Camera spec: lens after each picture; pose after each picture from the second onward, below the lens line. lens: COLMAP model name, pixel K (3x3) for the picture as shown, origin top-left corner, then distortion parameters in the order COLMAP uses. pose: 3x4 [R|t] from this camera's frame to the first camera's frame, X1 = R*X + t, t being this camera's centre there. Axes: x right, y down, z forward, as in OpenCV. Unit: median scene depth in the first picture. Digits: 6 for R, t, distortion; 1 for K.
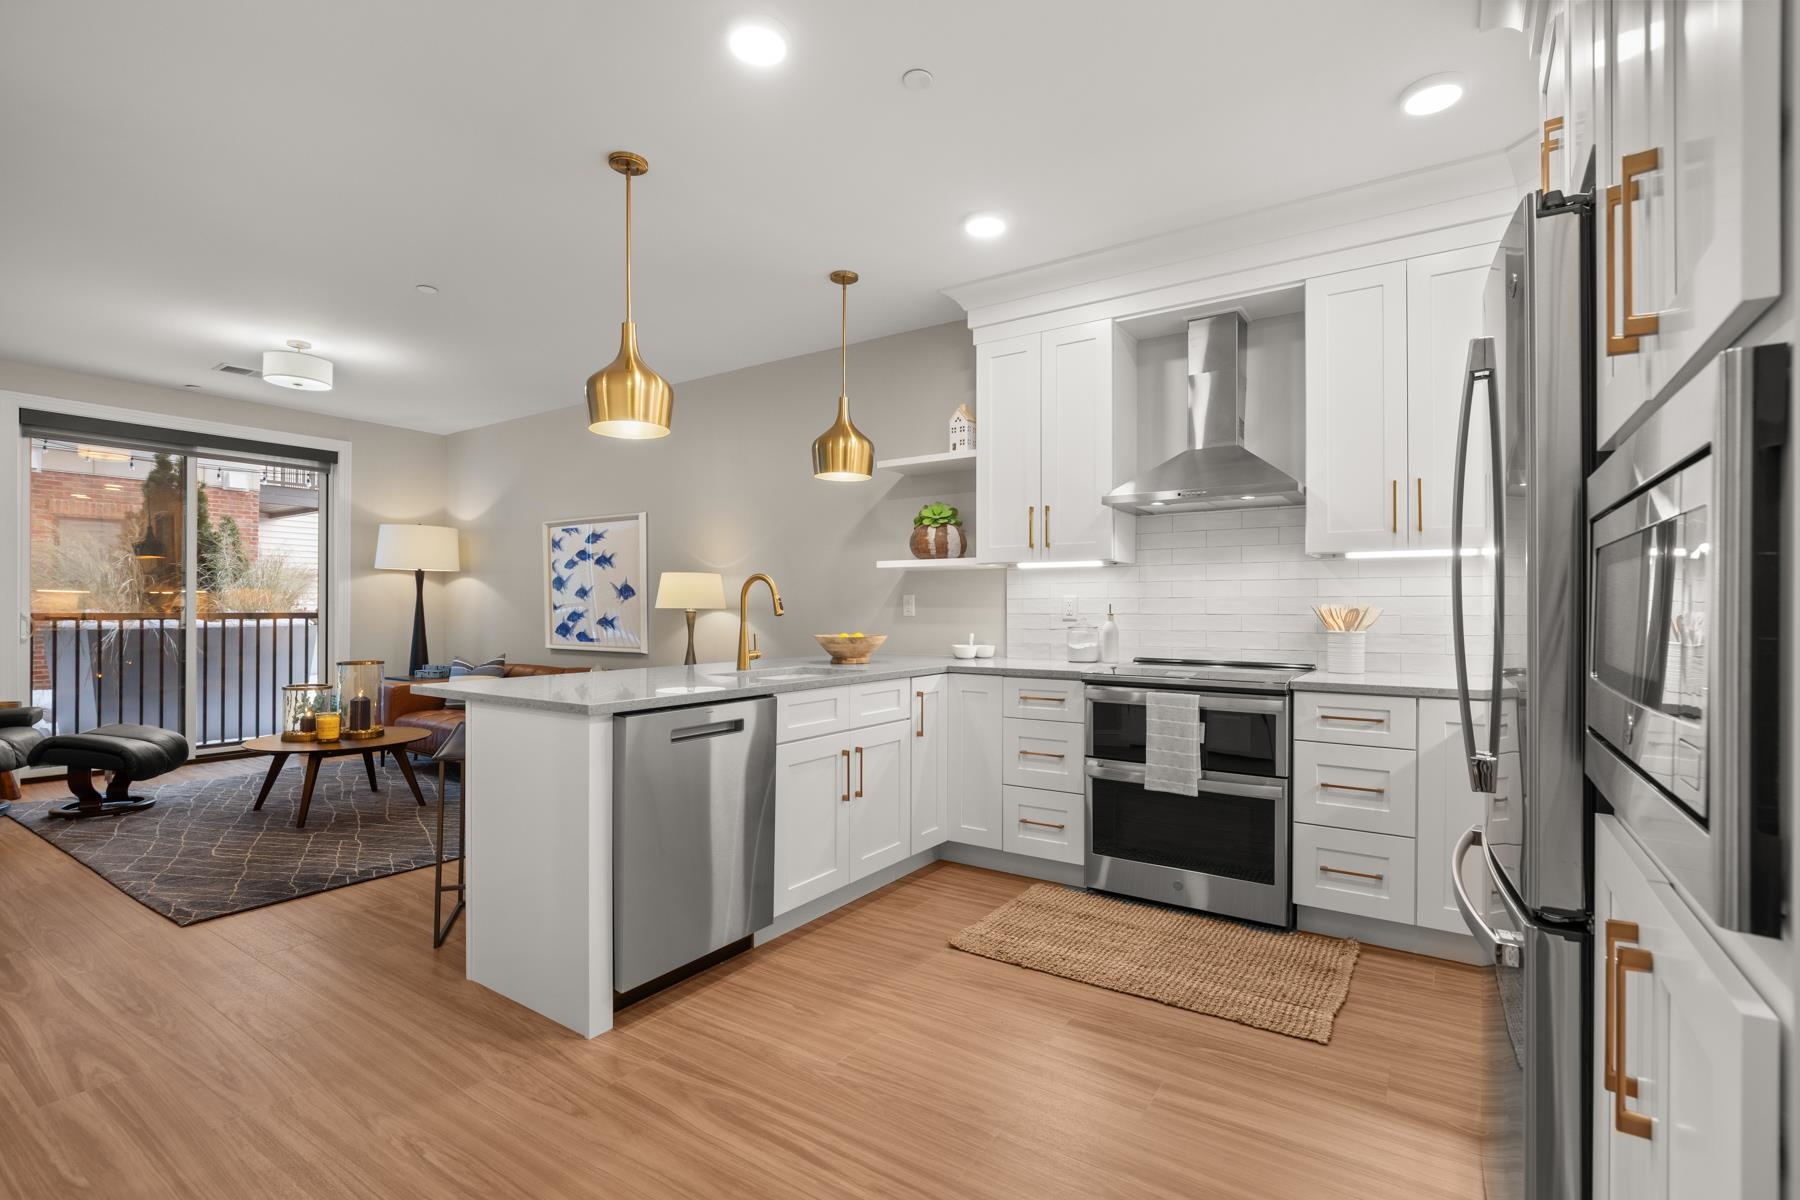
lens RADIAL K [[828.1, 0, 925.5], [0, 828.1, 606.0], [0, 0, 1]] dist [-0.023040, 0.006775]
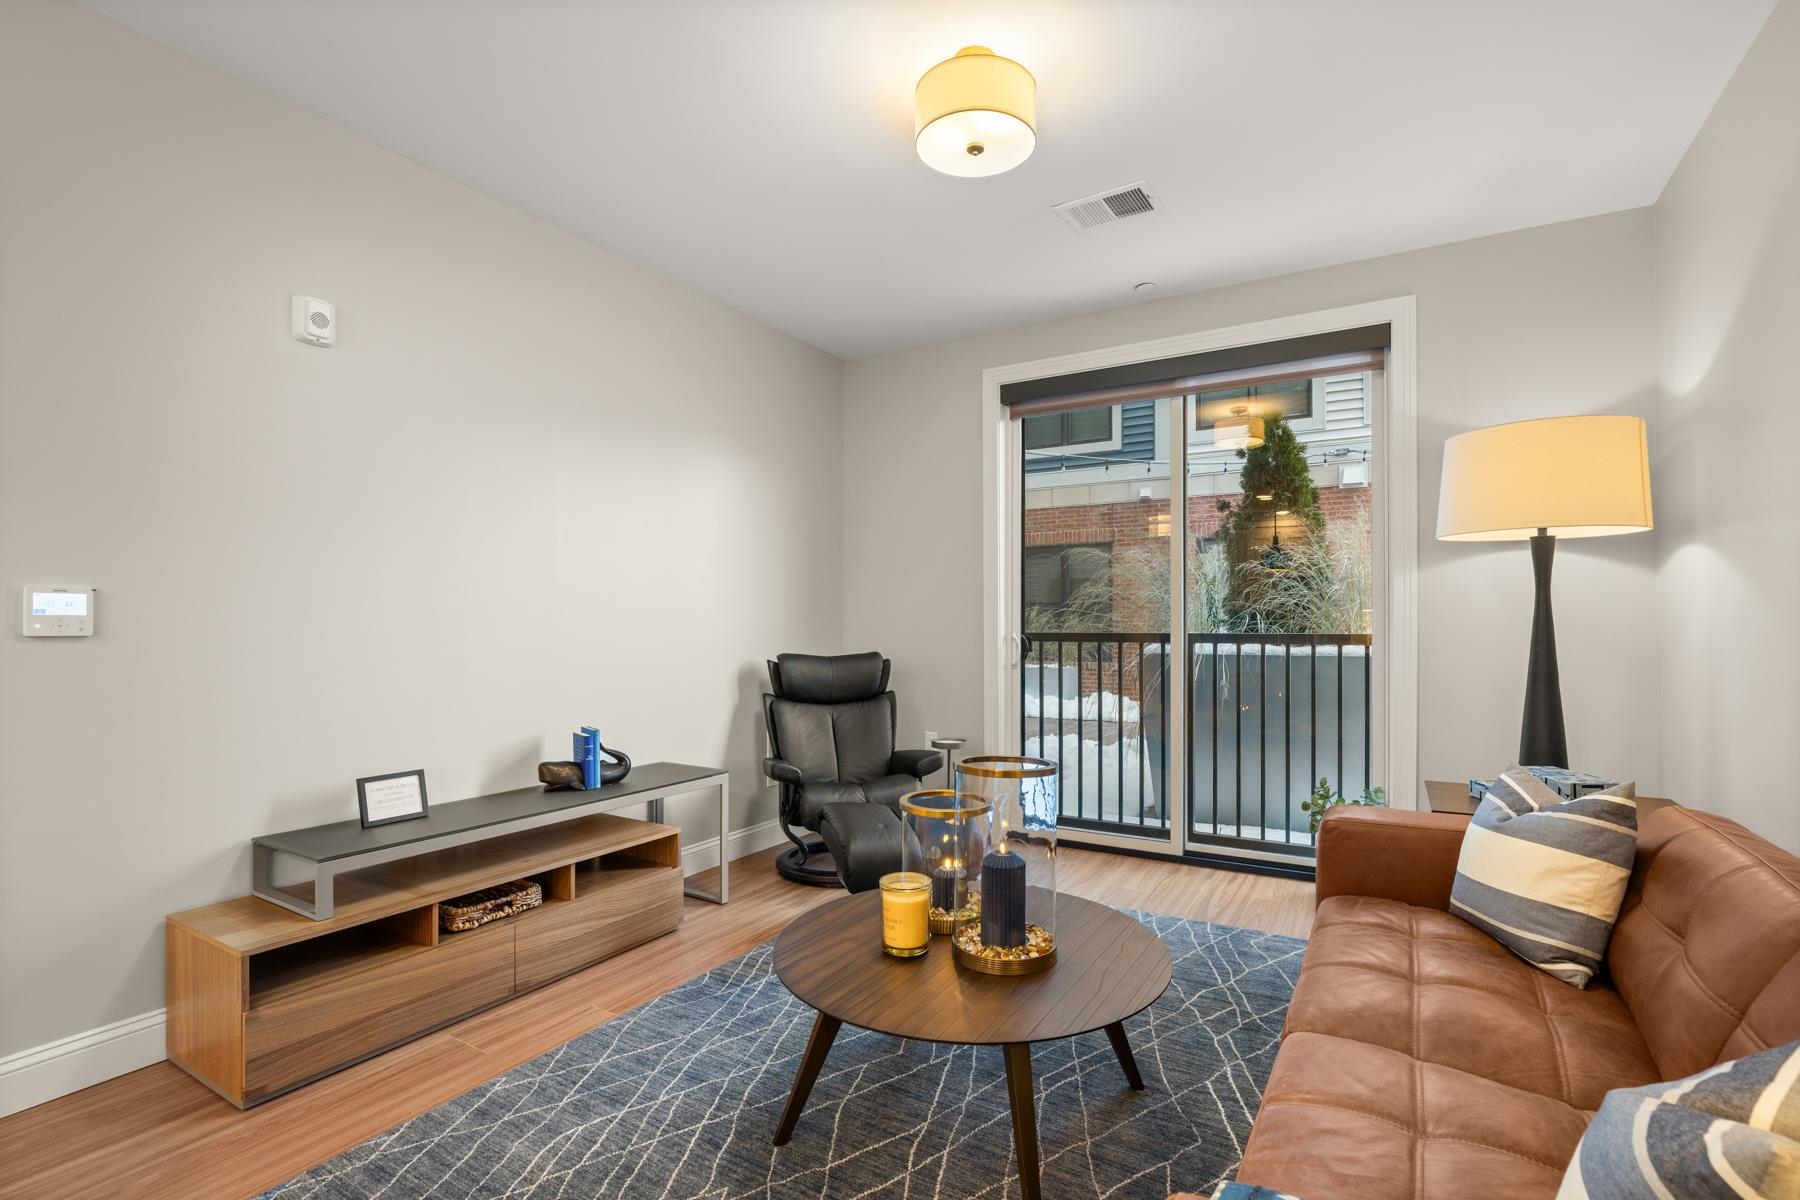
lens RADIAL K [[828.1, 0, 911.0], [0, 828.1, 626.0], [0, 0, 1]] dist [-0.023040, 0.006775]
pose [[0.045003, -0.001284, -0.998986, -0.241600], [0.000486, 0.999999, -0.001264, 0.003304], [0.998987, -0.000429, 0.045004, 0.751671]]
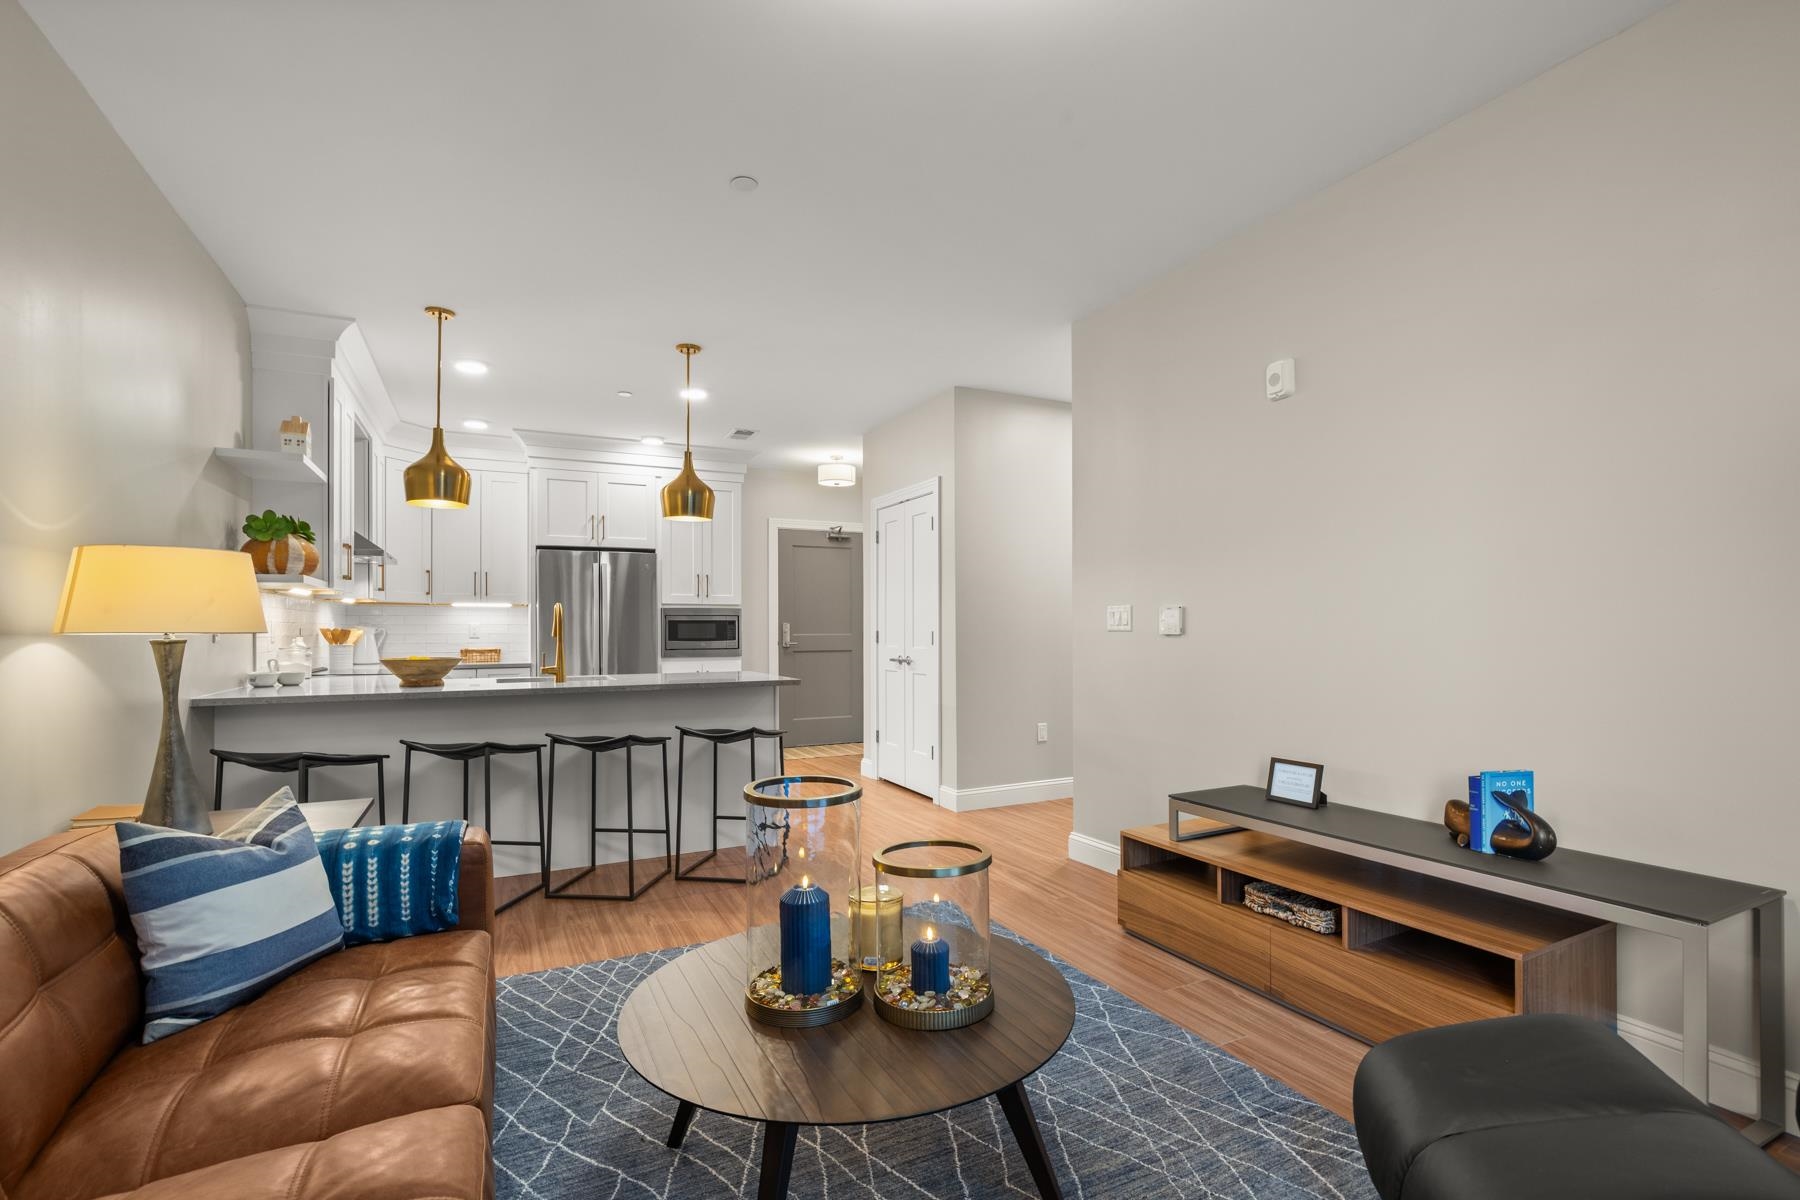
lens RADIAL K [[828.1, 0, 917.6], [0, 828.1, 630.3], [0, 0, 1]] dist [-0.023040, 0.006775]
pose [[-0.873293, 0.002199, 0.487191, -0.719835], [0.003929, 0.999989, 0.002529, 0.001671], [-0.487180, 0.004122, -0.873292, 1.024143]]
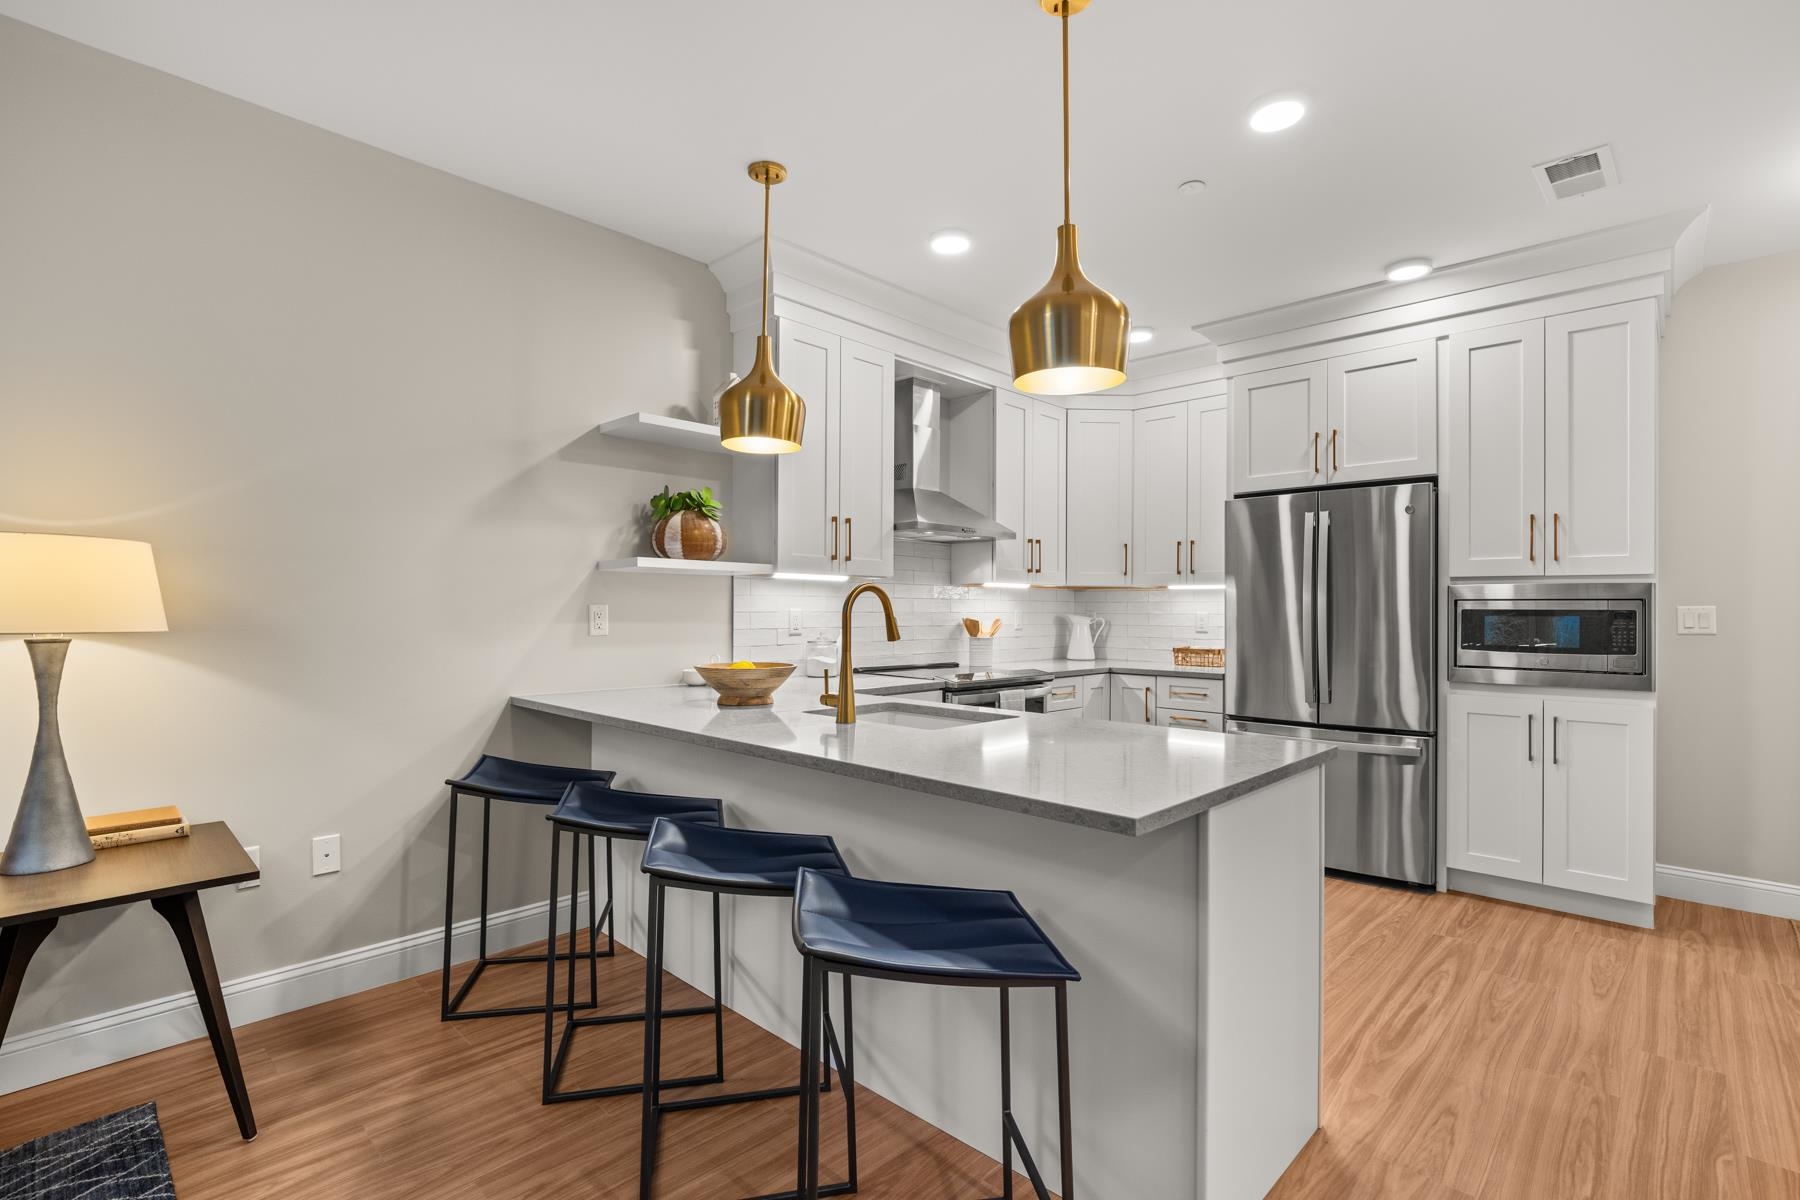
lens RADIAL K [[828.1, 0, 910.4], [0, 828.1, 601.7], [0, 0, 1]] dist [-0.023040, 0.006775]
pose [[0.176808, 0.012546, 0.984165, -0.502588], [-0.005658, 0.999915, -0.011730, -0.007097], [-0.984229, -0.003494, 0.176864, 0.474857]]
